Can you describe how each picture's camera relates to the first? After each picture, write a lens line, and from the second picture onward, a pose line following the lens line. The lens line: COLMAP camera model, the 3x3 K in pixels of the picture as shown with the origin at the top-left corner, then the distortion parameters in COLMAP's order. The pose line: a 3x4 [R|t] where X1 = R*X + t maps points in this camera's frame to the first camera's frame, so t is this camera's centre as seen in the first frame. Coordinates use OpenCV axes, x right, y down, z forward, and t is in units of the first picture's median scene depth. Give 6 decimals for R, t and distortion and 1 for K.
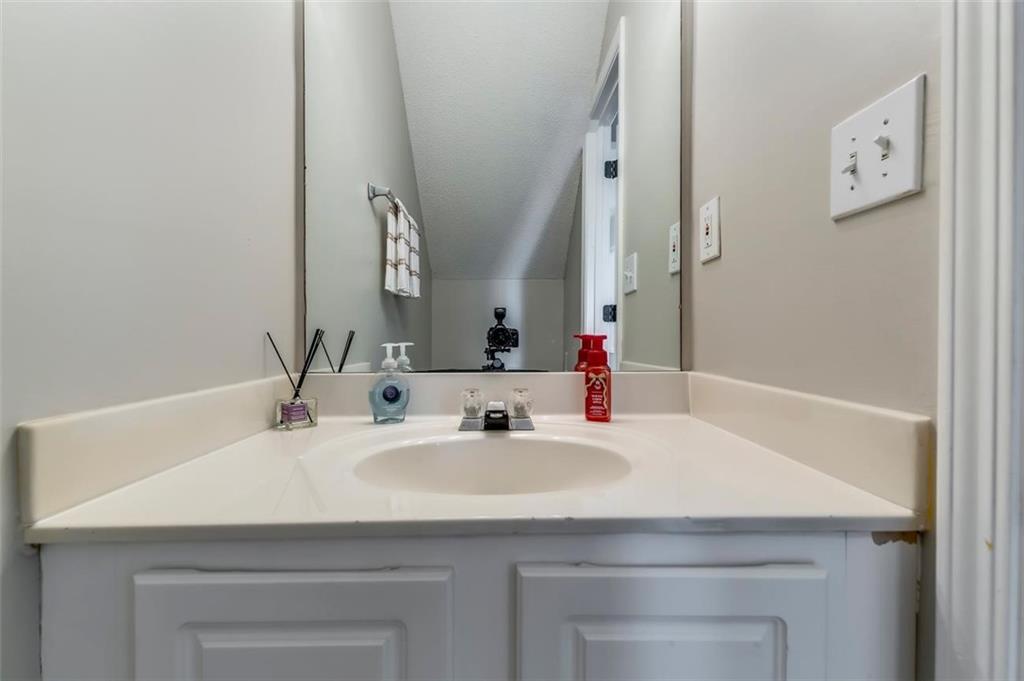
lens RADIAL K [[437.6, 0, 511.8], [0, 437.6, 336.6], [0, 0, 1]] dist [0.004324, -0.000884]
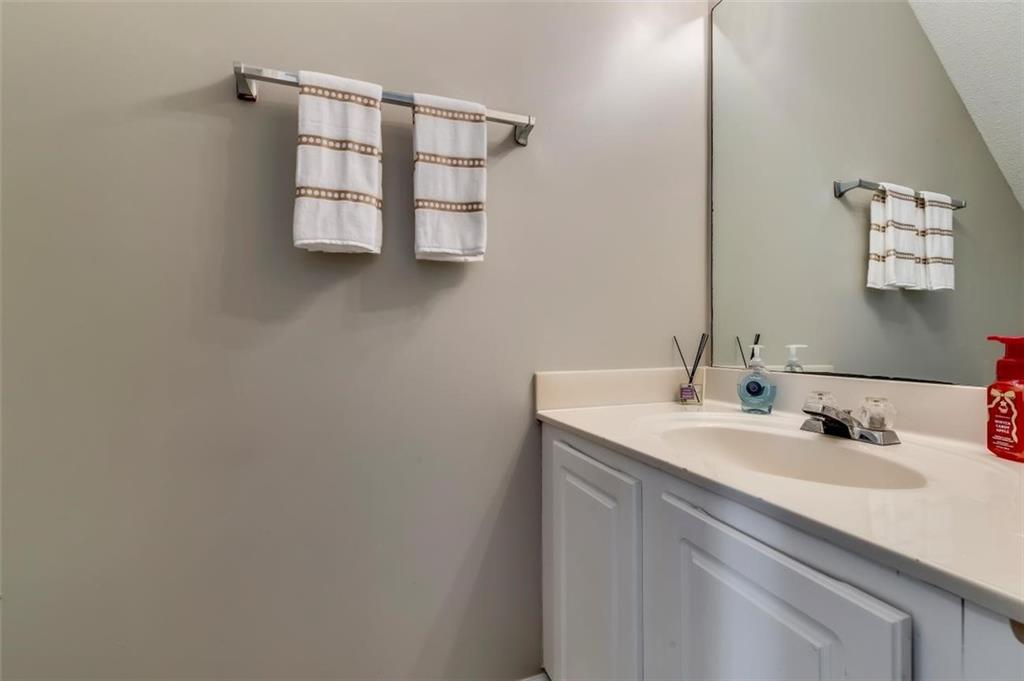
lens RADIAL K [[437.6, 0, 511.8], [0, 437.6, 336.6], [0, 0, 1]] dist [0.004324, -0.000884]
pose [[0.317098, -0.006855, -0.948368, 0.627925], [0.002271, 0.999977, -0.006468, -0.000943], [0.948390, -0.000103, 0.317107, 0.014630]]
